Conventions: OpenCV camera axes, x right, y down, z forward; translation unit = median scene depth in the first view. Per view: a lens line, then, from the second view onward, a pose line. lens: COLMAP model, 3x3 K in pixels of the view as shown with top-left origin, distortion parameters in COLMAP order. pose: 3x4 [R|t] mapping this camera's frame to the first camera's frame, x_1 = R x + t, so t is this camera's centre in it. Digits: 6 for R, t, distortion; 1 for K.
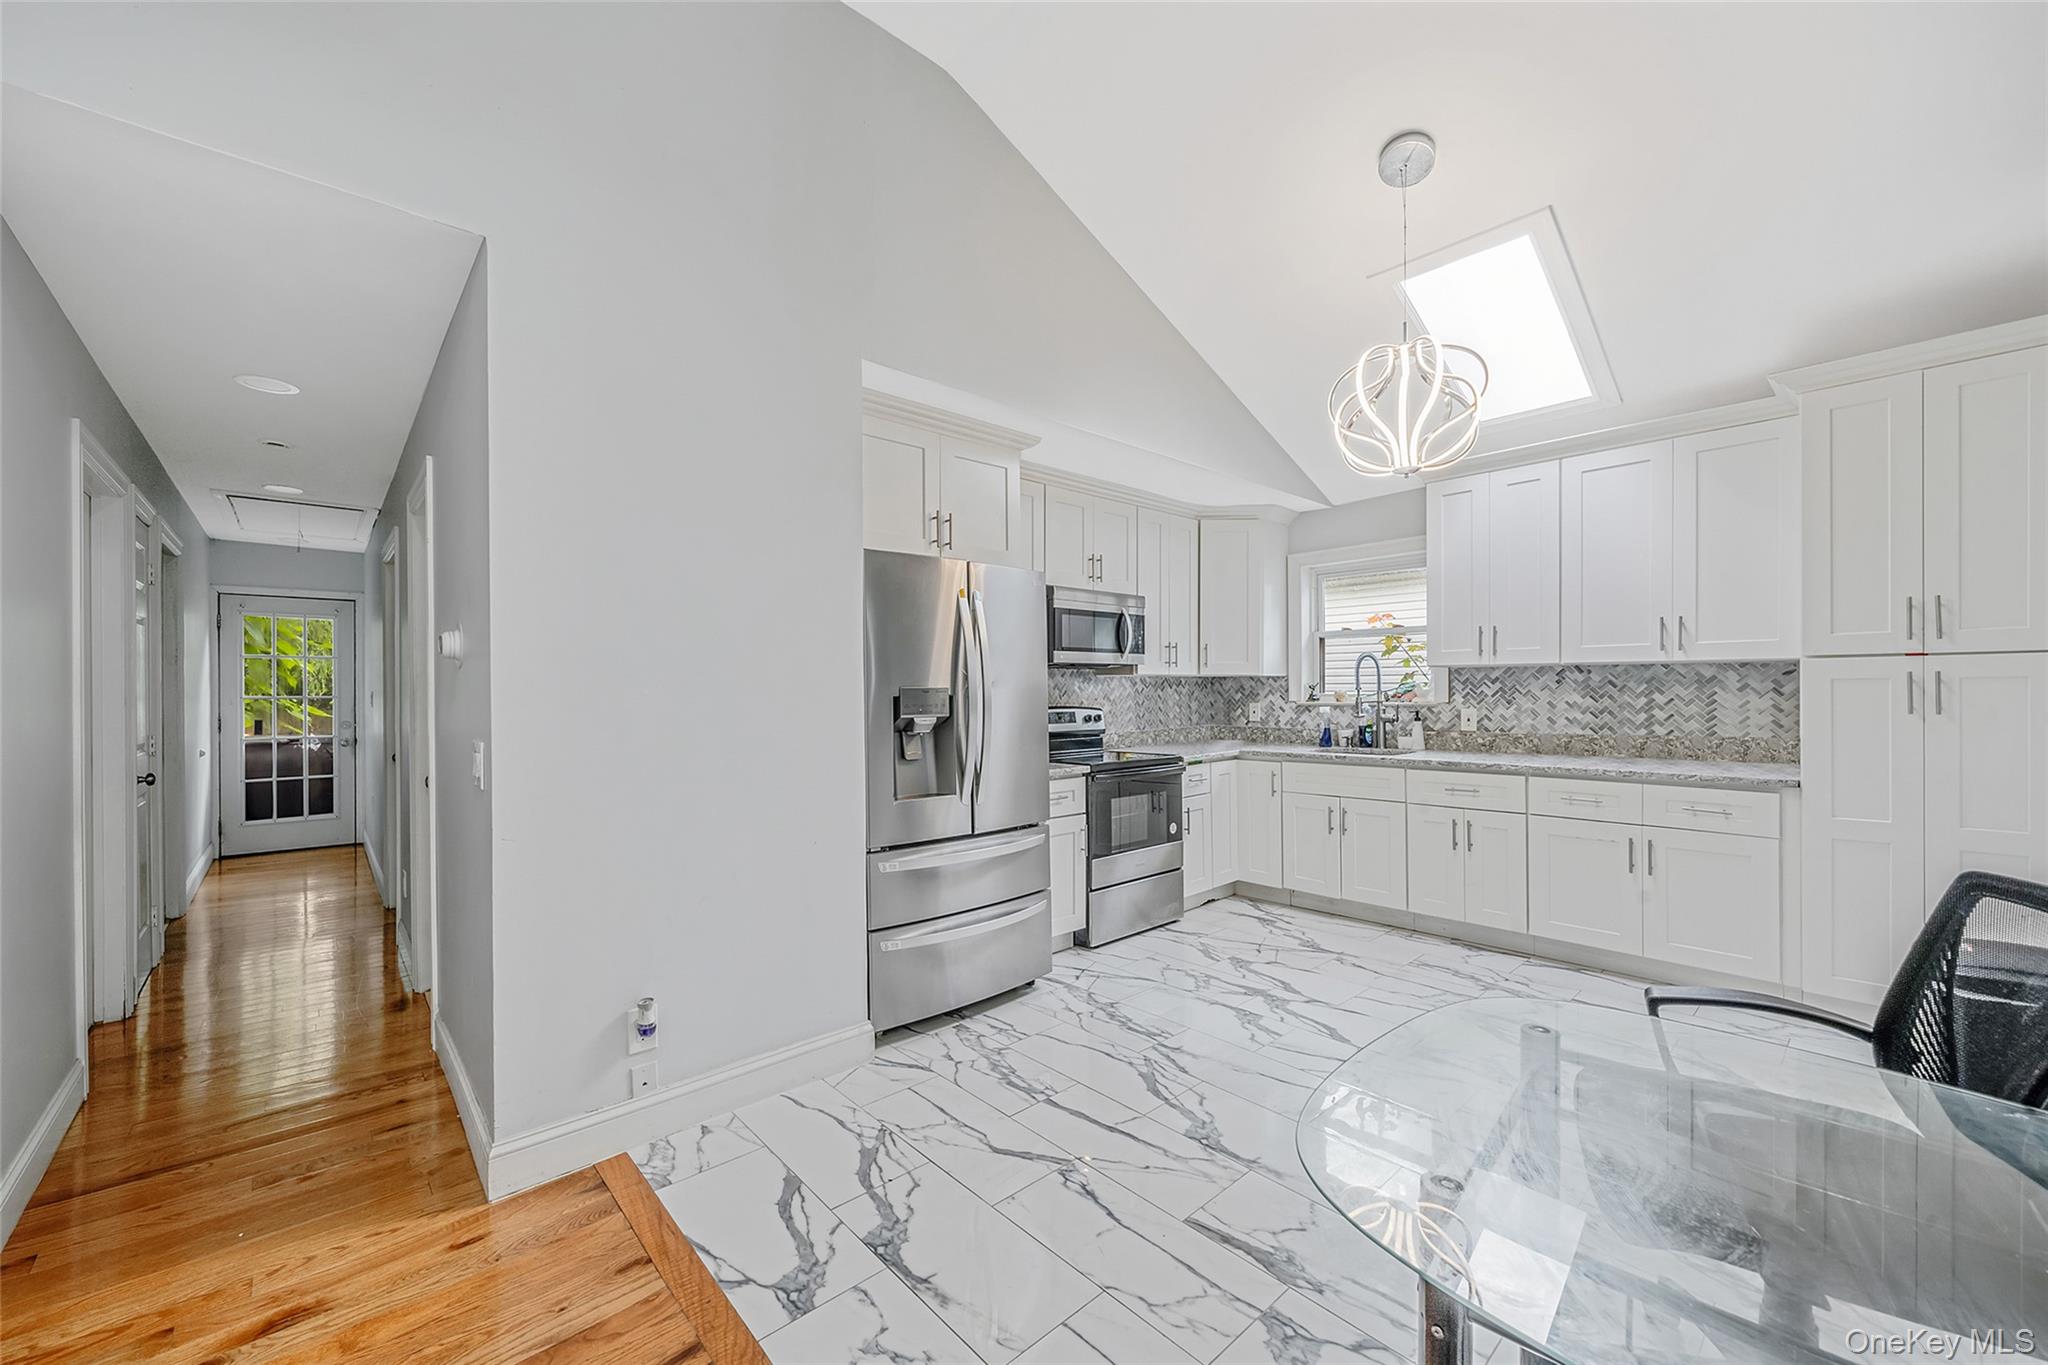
lens RADIAL K [[763.4, 0, 1012.1], [0, 763.4, 677.8], [0, 0, 1]] dist [0.000621, 0.000105]
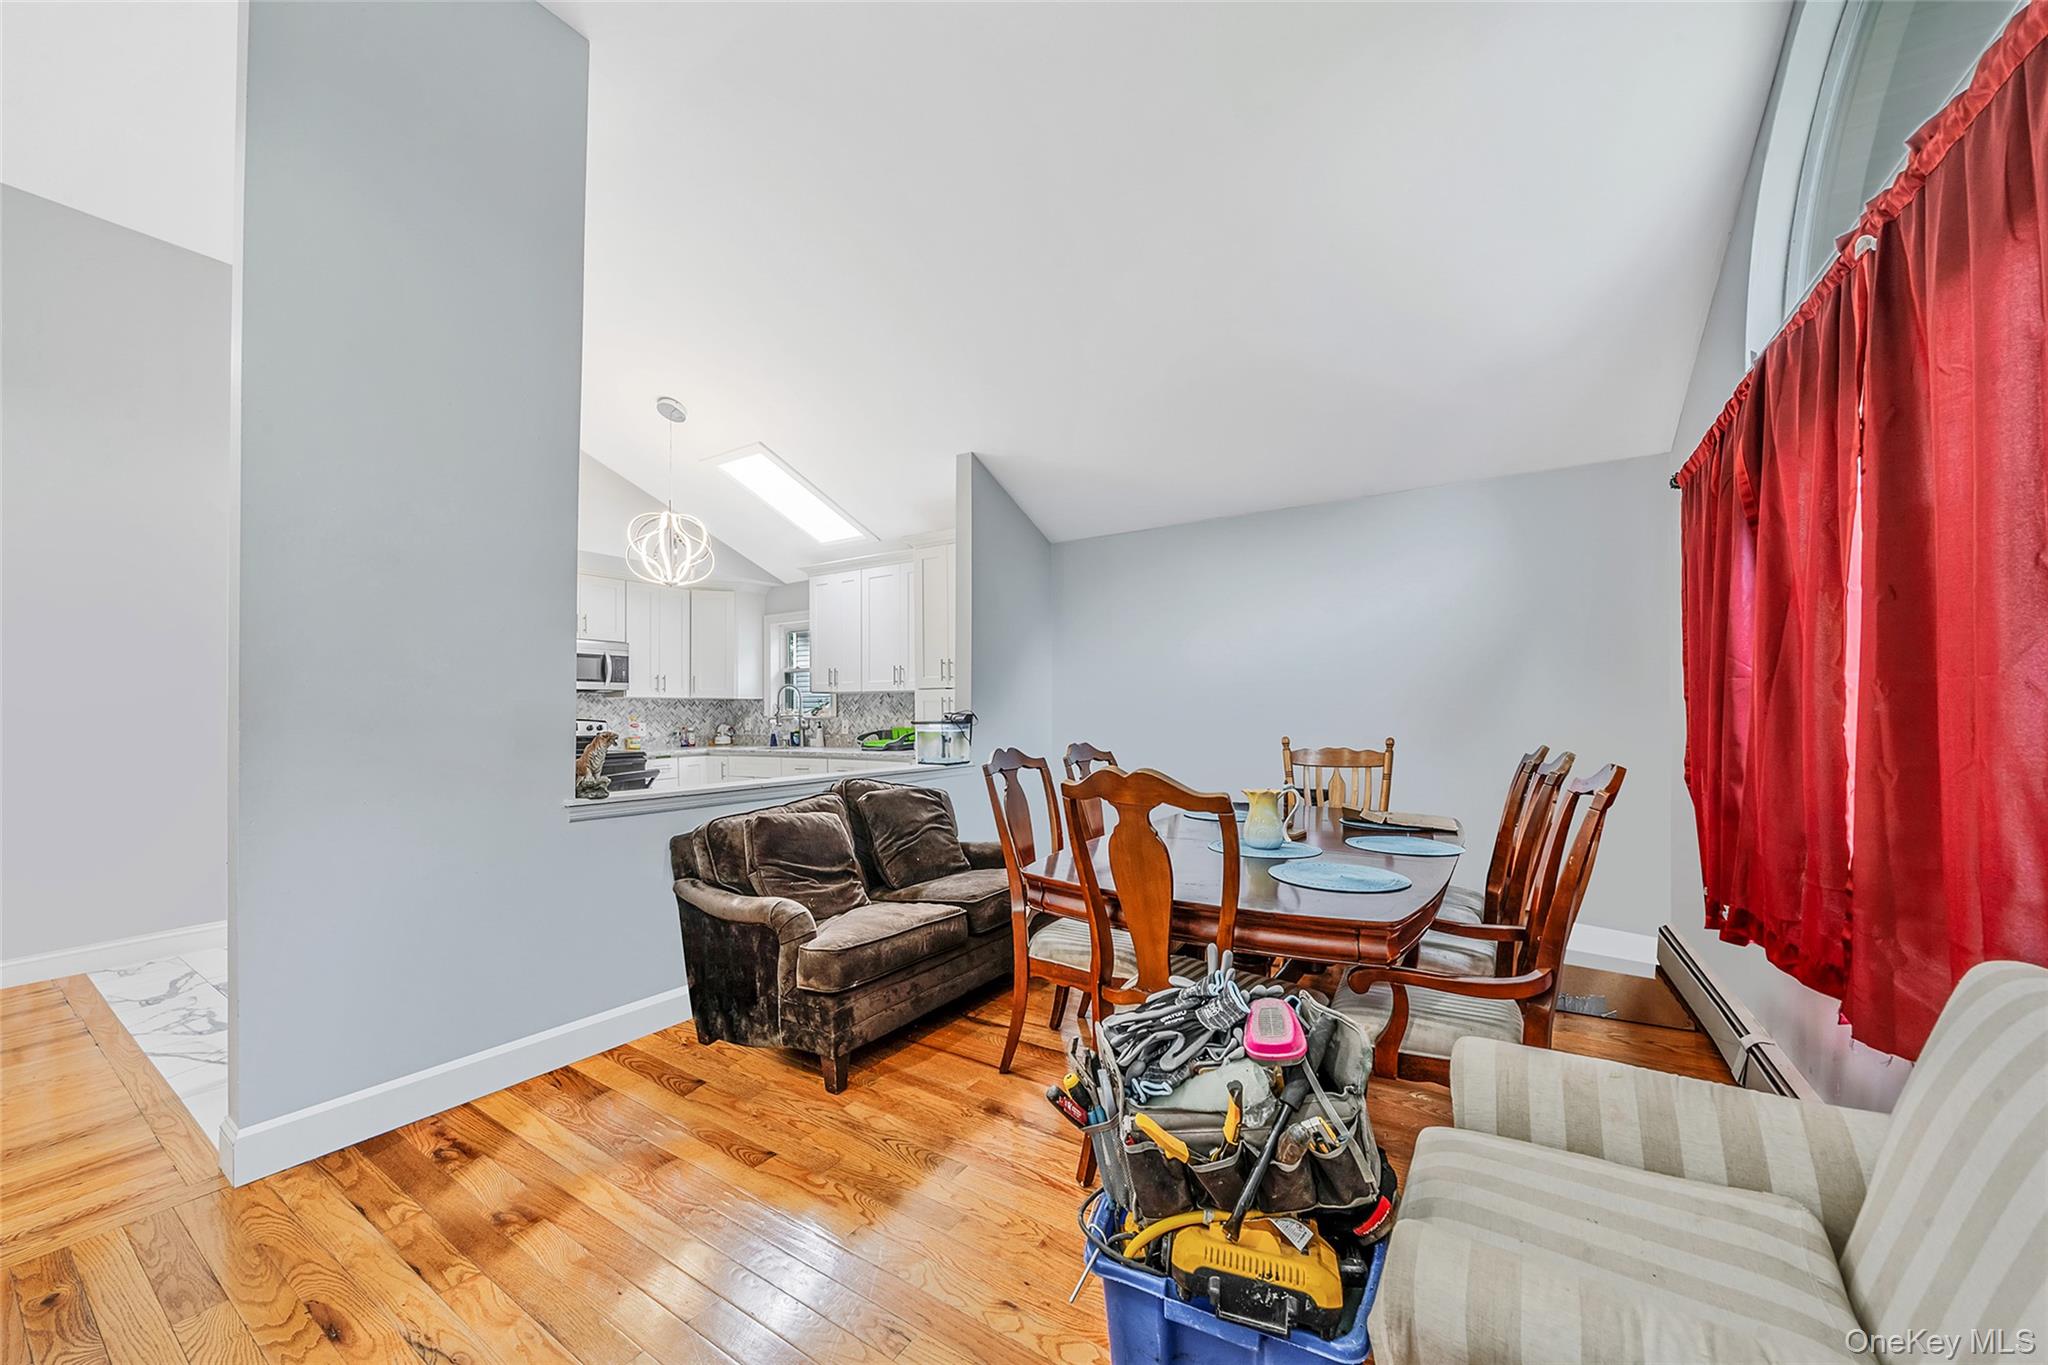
lens RADIAL K [[763.4, 0, 1038.7], [0, 763.4, 696.5], [0, 0, 1]] dist [0.000621, 0.000105]
pose [[0.968988, 0.007919, 0.246981, 0.576655], [-0.005926, 0.999944, -0.008812, 0.003524], [-0.247036, 0.007075, 0.968980, -0.599505]]
